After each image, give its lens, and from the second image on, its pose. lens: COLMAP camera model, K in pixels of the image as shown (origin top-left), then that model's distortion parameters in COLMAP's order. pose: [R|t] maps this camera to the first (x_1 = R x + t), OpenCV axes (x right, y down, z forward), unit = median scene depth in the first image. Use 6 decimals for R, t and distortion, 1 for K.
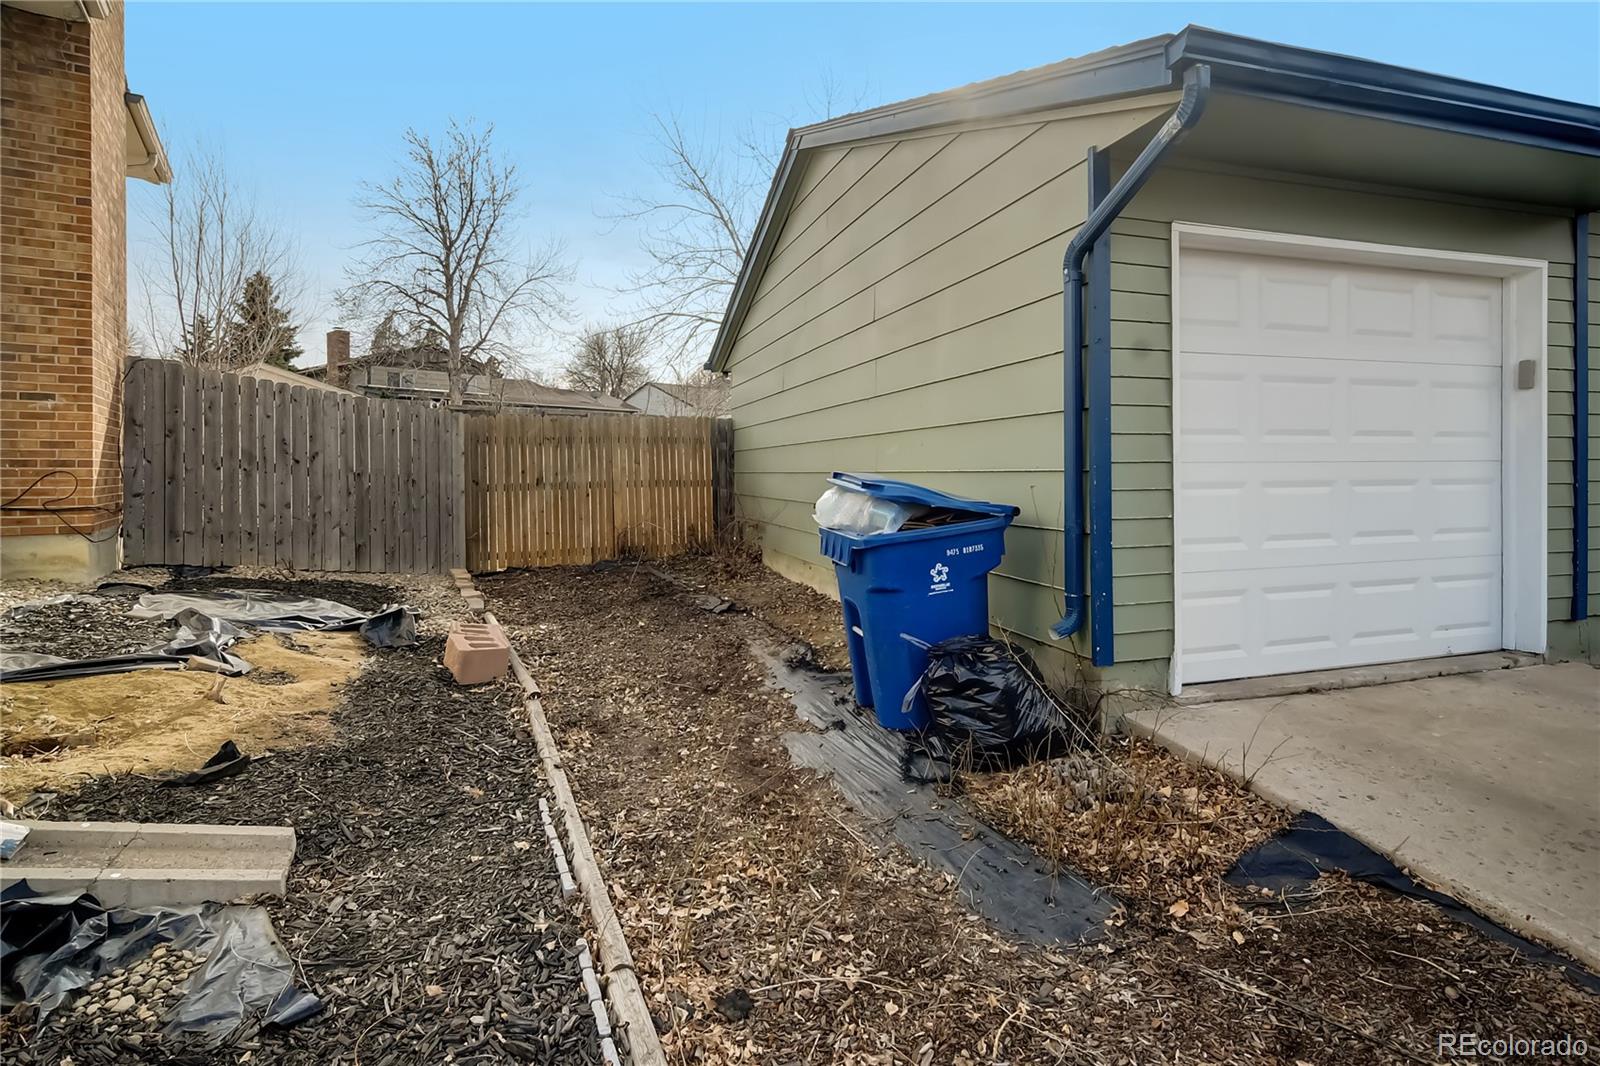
lens RADIAL K [[718.7, 0, 799.8], [0, 718.7, 492.2], [0, 0, 1]] dist [0.000977, -0.000092]
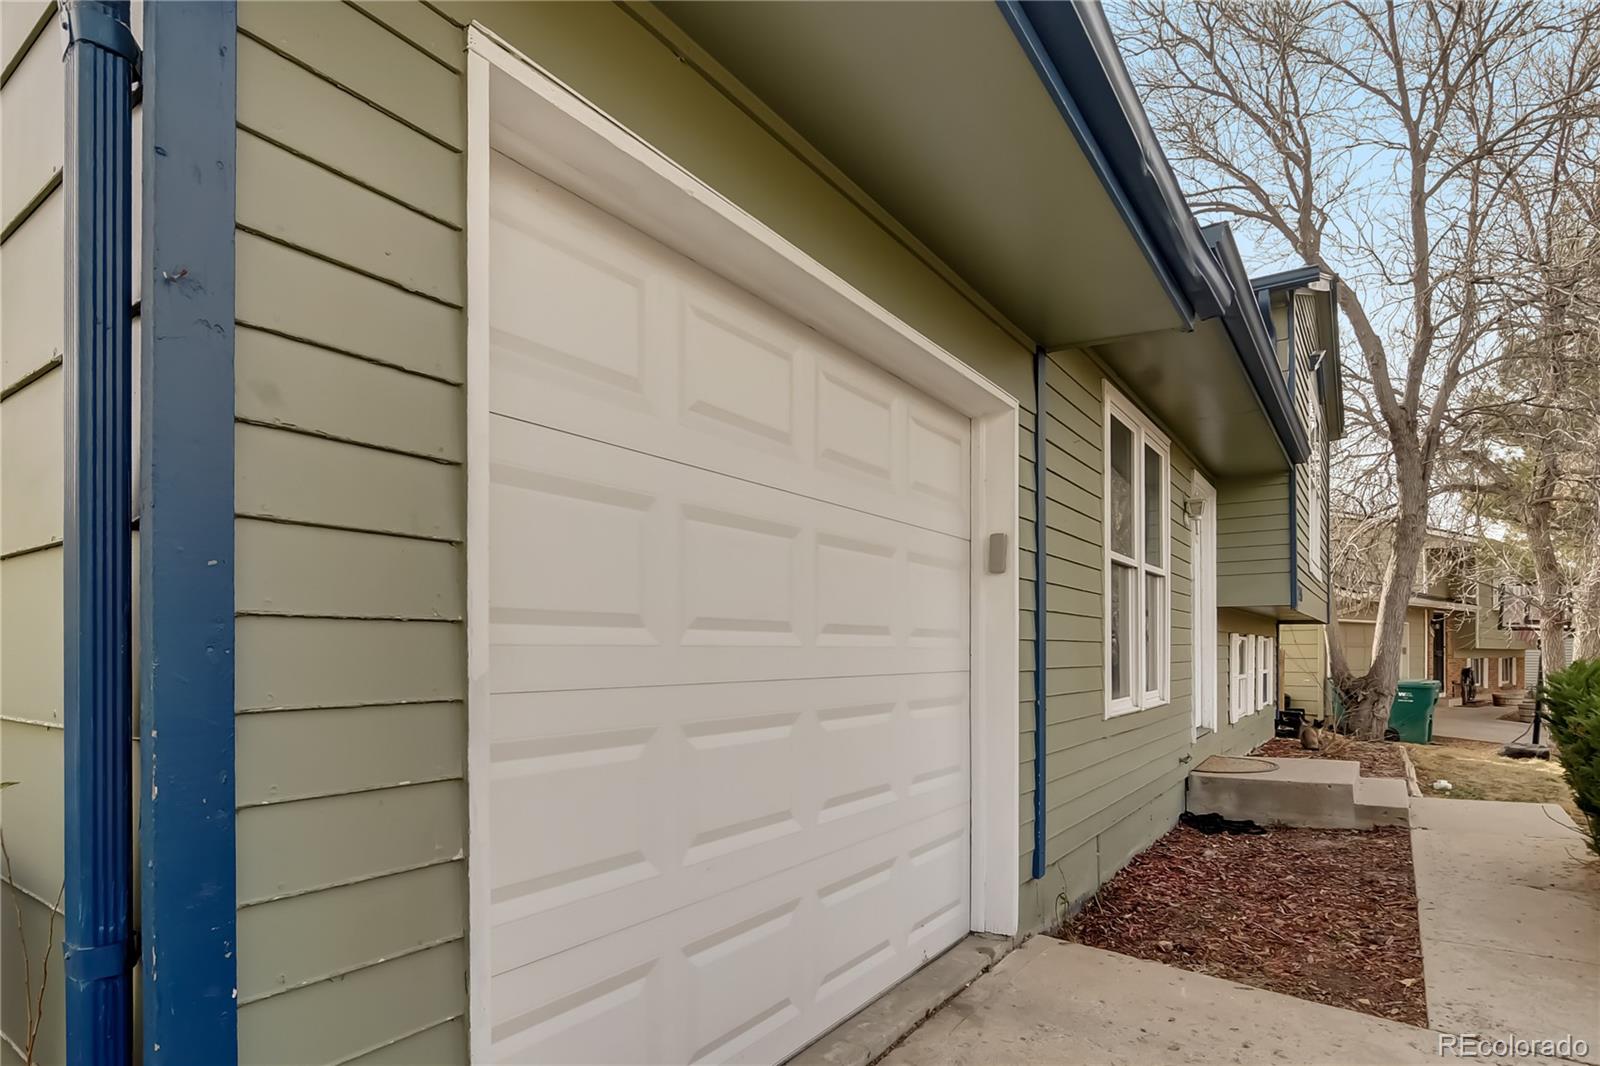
lens RADIAL K [[829.6, 0, 800.0], [0, 829.6, 533.0], [0, 0, 1]] dist [0.000441, 0.000056]
pose [[0.769060, 0.097744, 0.631659, 0.321557], [0.013338, 0.985569, -0.168748, -0.044338], [-0.639038, 0.138202, 0.756658, 0.486851]]
